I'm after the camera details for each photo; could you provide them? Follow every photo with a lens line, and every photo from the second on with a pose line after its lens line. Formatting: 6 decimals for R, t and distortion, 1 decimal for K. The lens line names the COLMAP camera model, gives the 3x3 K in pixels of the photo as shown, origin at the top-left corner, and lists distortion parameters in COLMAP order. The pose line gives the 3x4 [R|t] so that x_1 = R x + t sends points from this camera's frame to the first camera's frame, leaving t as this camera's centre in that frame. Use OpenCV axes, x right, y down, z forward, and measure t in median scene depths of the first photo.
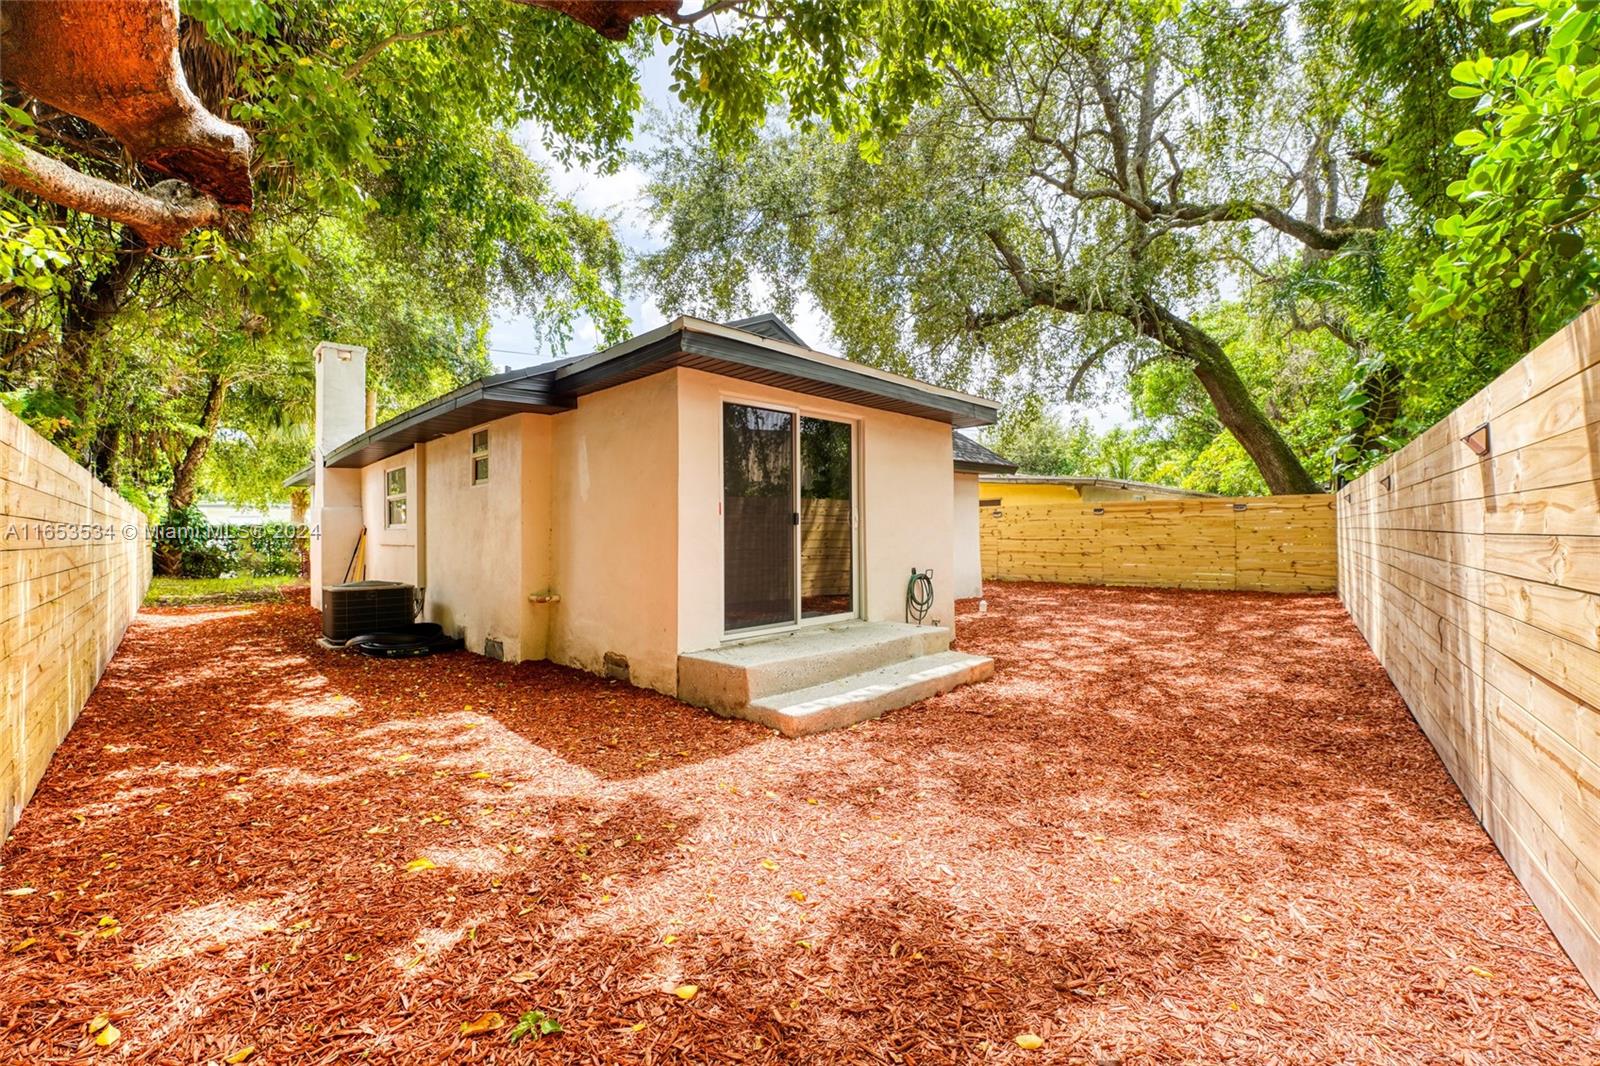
lens RADIAL K [[659.6, 0, 796.9], [0, 659.6, 527.6], [0, 0, 1]] dist [-0.022381, 0.000023]
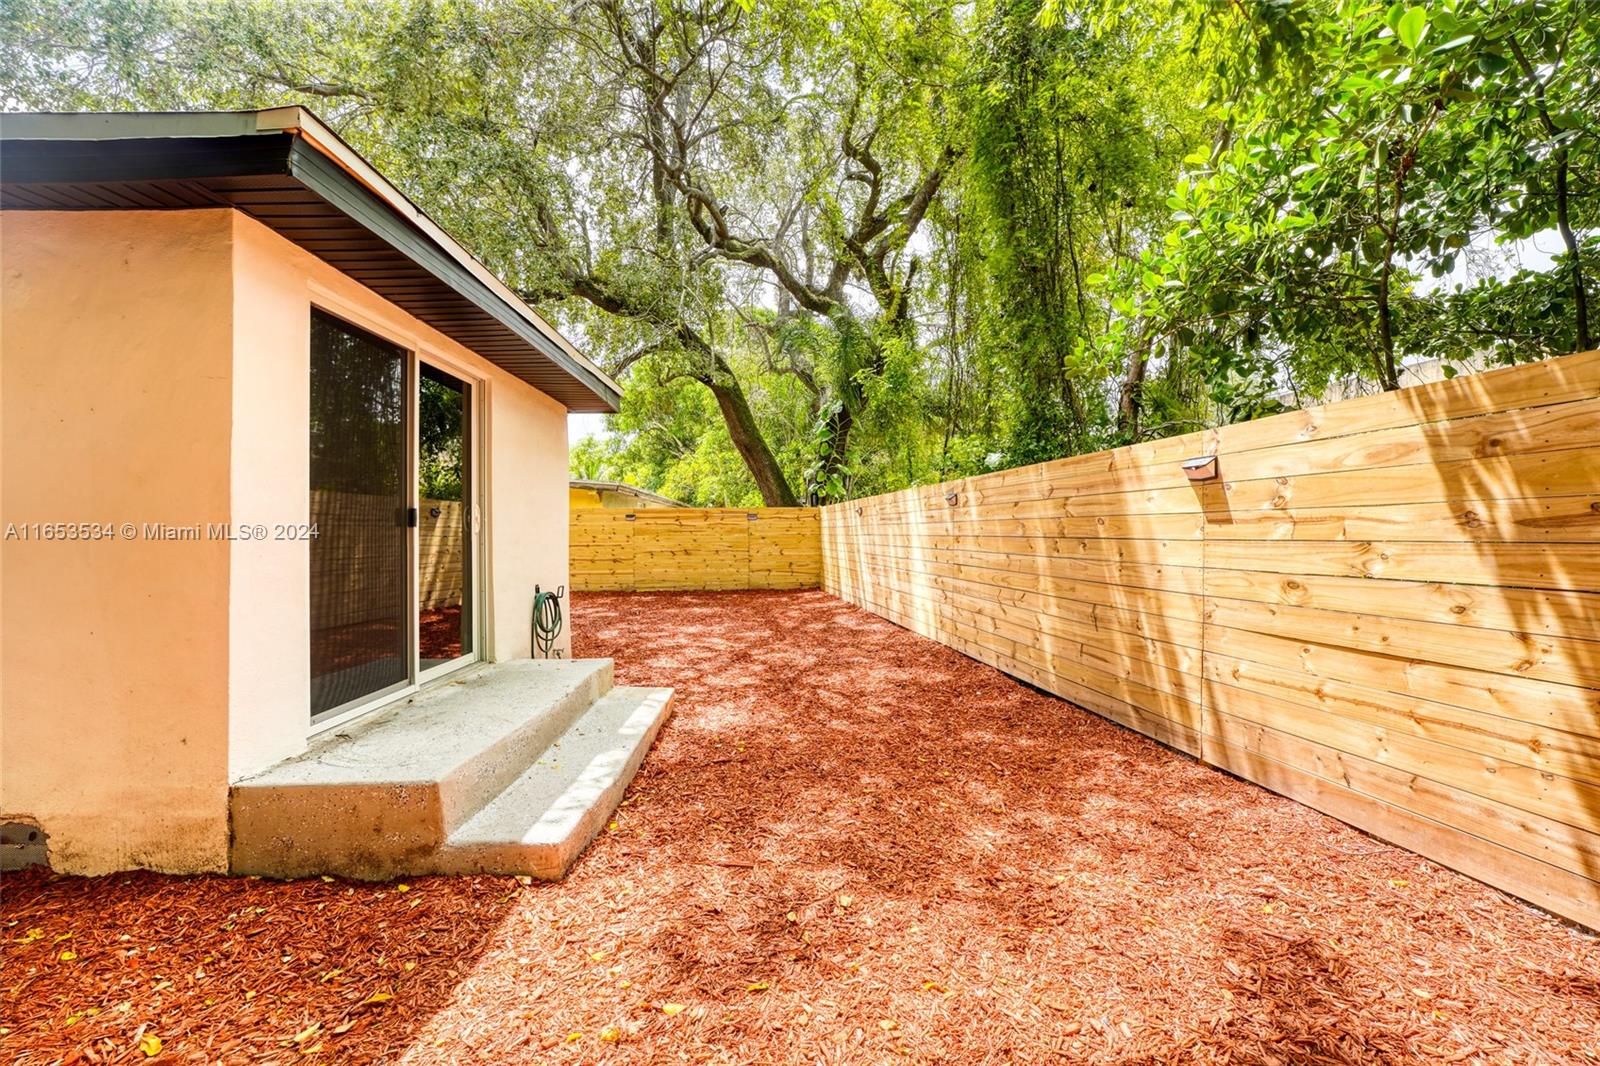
lens RADIAL K [[659.6, 0, 796.9], [0, 659.6, 527.6], [0, 0, 1]] dist [-0.022381, 0.000023]
pose [[0.684508, 0.010497, 0.728930, -0.263465], [-0.003486, 0.999932, -0.011126, 0.002503], [-0.728997, 0.005075, 0.684498, 0.381236]]
